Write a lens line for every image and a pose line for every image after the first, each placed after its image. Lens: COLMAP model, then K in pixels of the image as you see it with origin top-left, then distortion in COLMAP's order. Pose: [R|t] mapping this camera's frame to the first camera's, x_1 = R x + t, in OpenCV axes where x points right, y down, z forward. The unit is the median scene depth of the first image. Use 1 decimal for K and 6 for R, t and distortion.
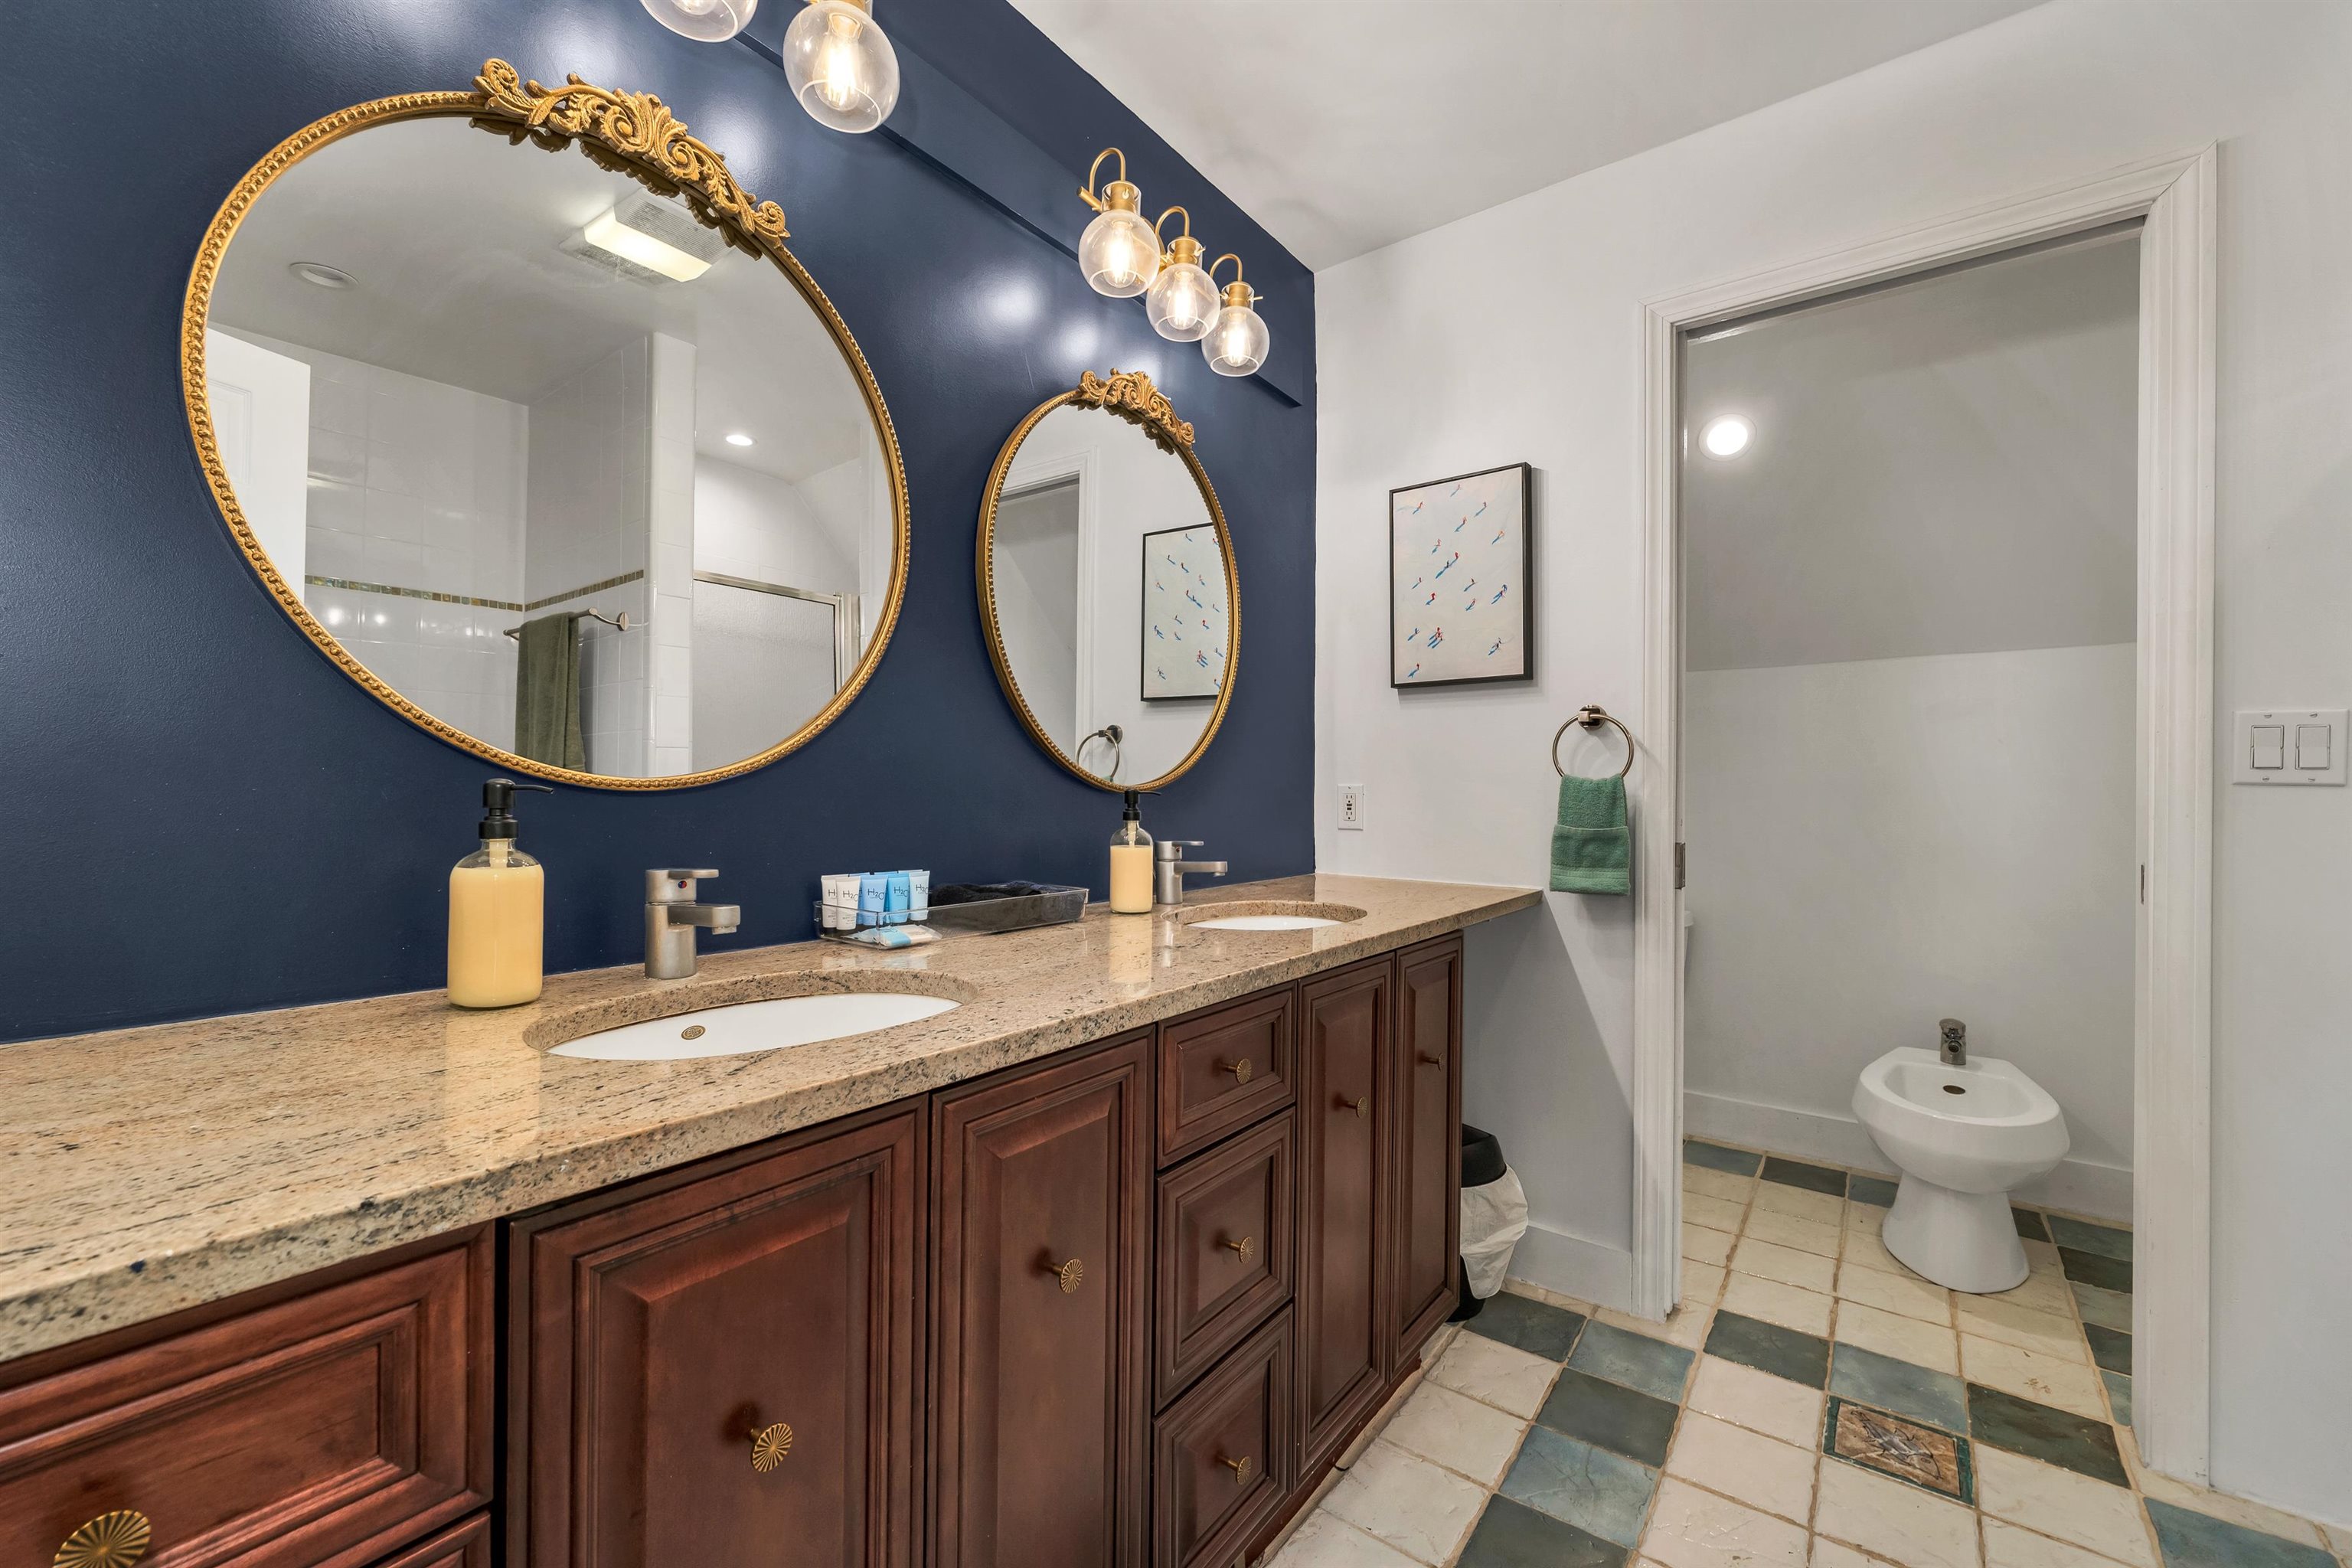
lens RADIAL K [[969.9, 0, 1175.5], [0, 969.9, 788.1], [0, 0, 1]] dist [-0.002307, -0.000090]
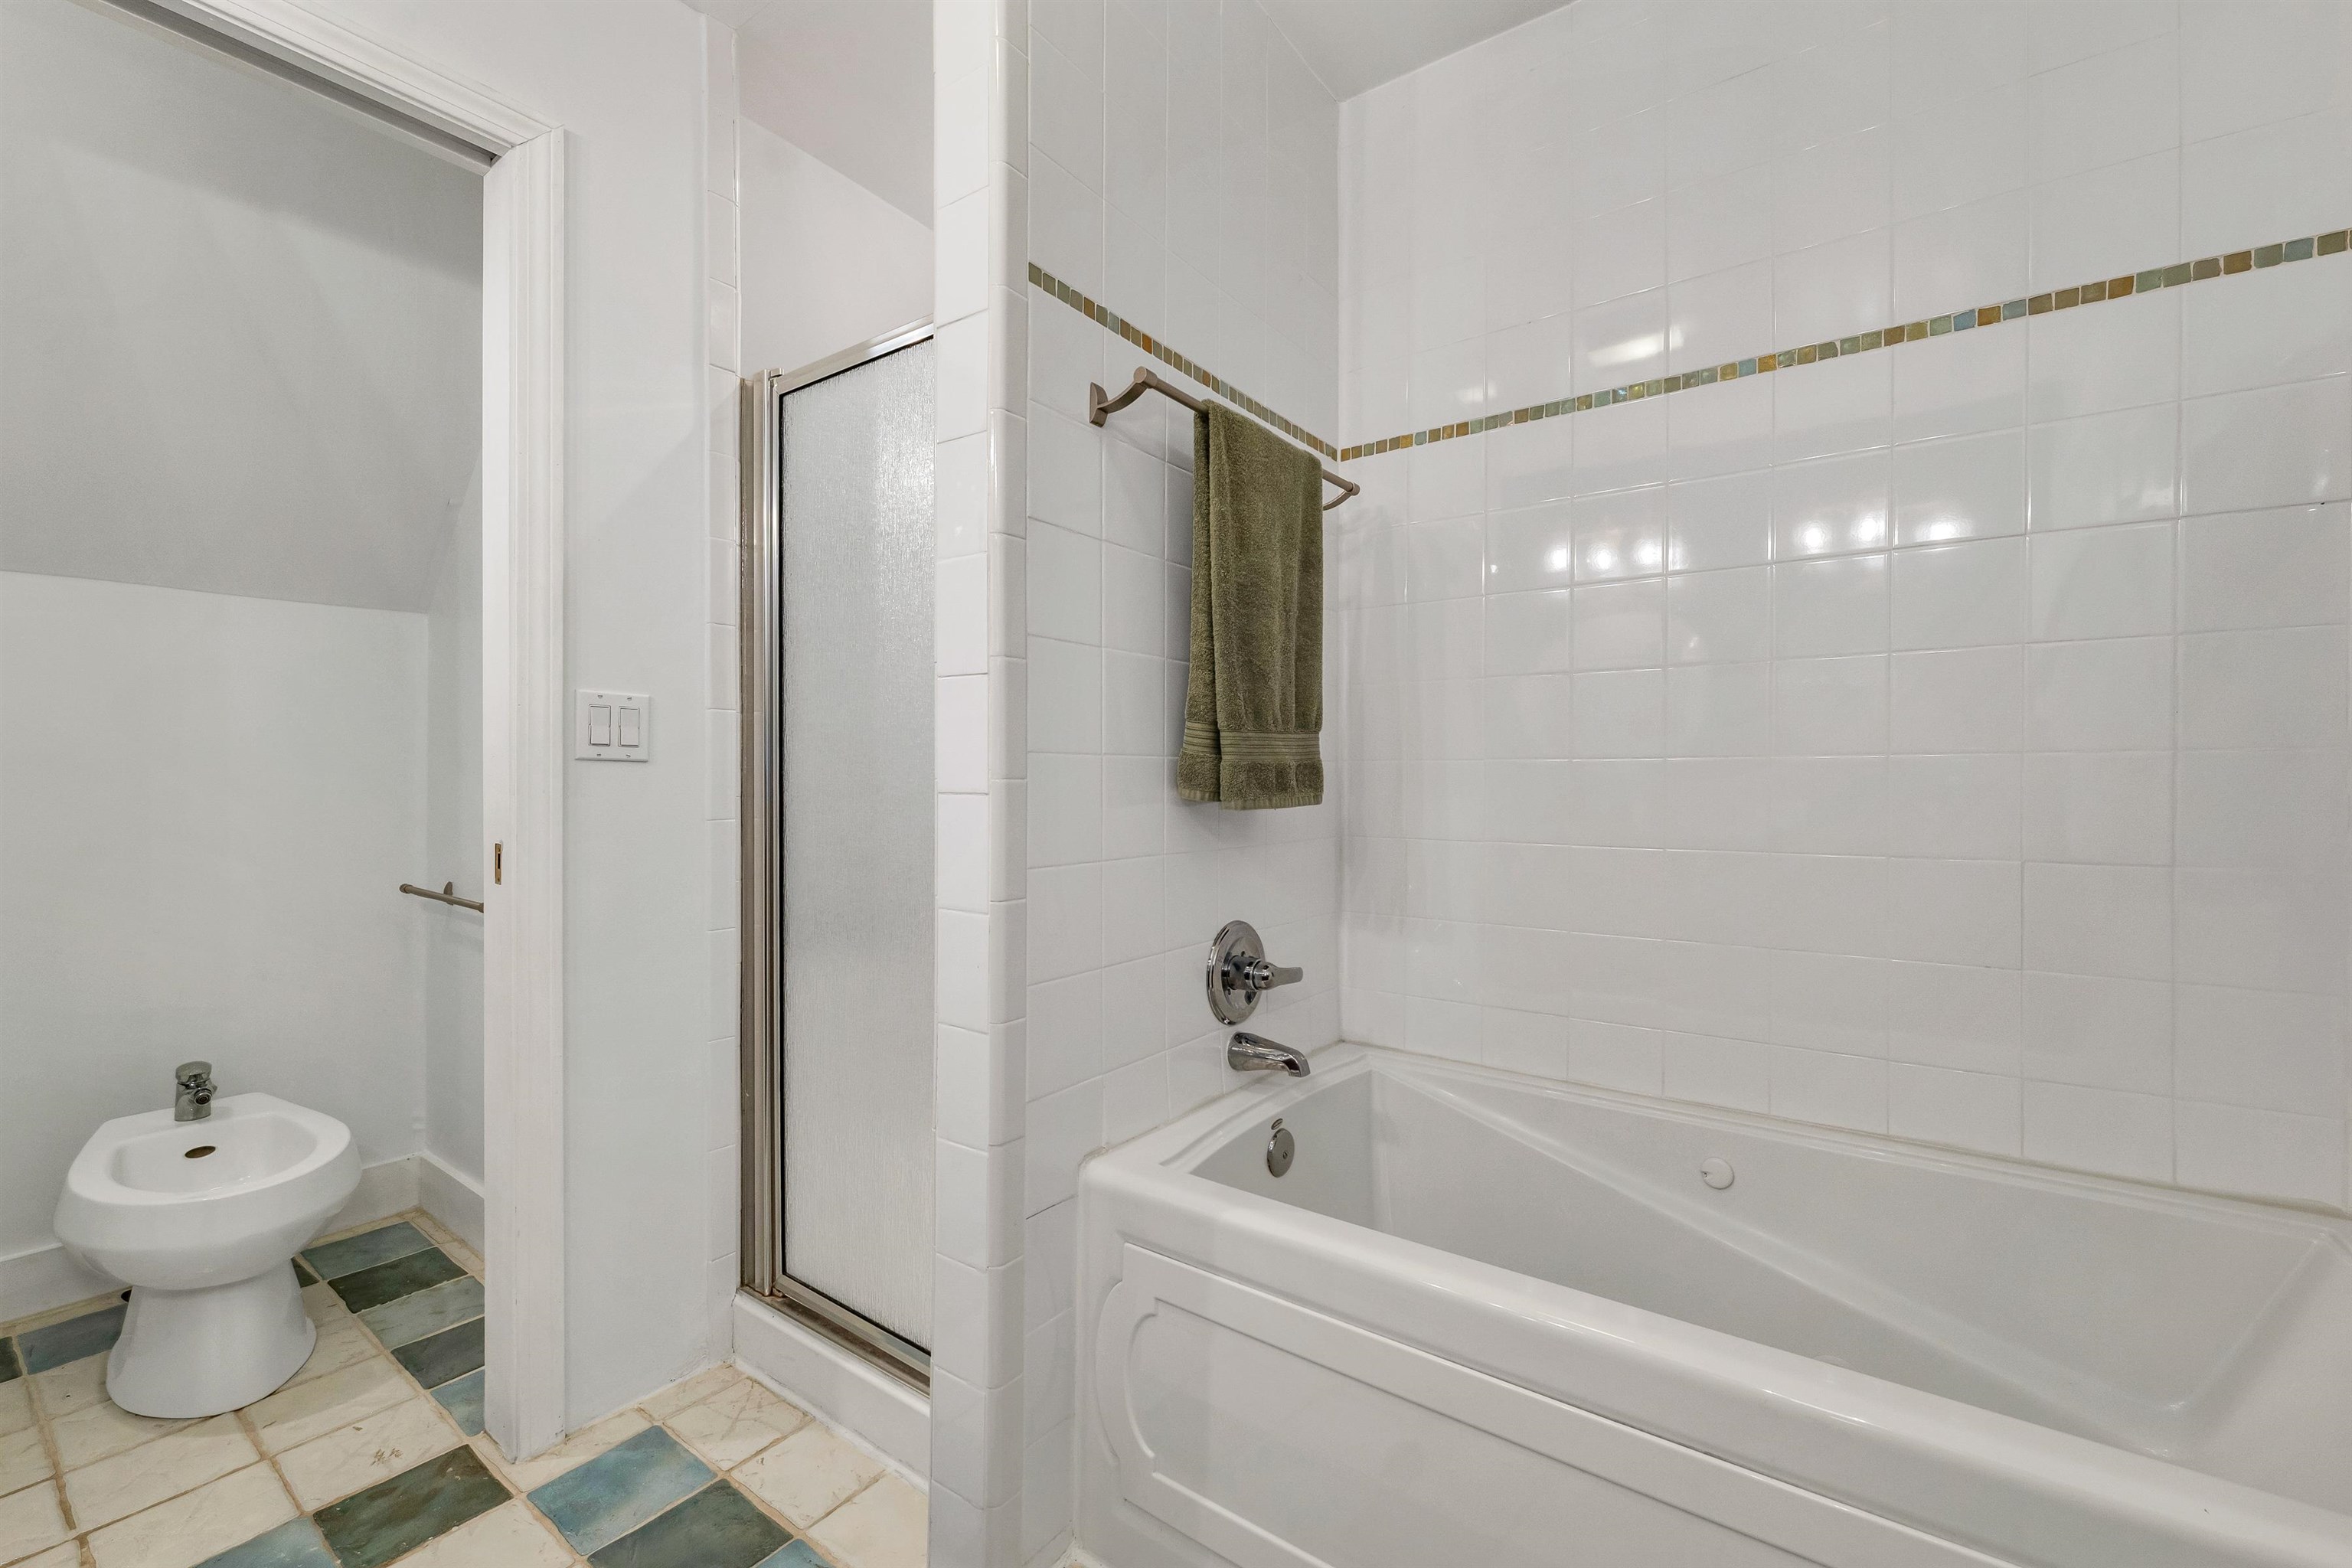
lens RADIAL K [[969.9, 0, 1177.8], [0, 969.9, 792.1], [0, 0, 1]] dist [-0.002307, -0.000090]
pose [[-0.016674, -0.017915, 0.999700, 0.029942], [-0.005126, 0.999828, 0.017831, 0.007926], [-0.999848, -0.004827, -0.016763, 0.308435]]
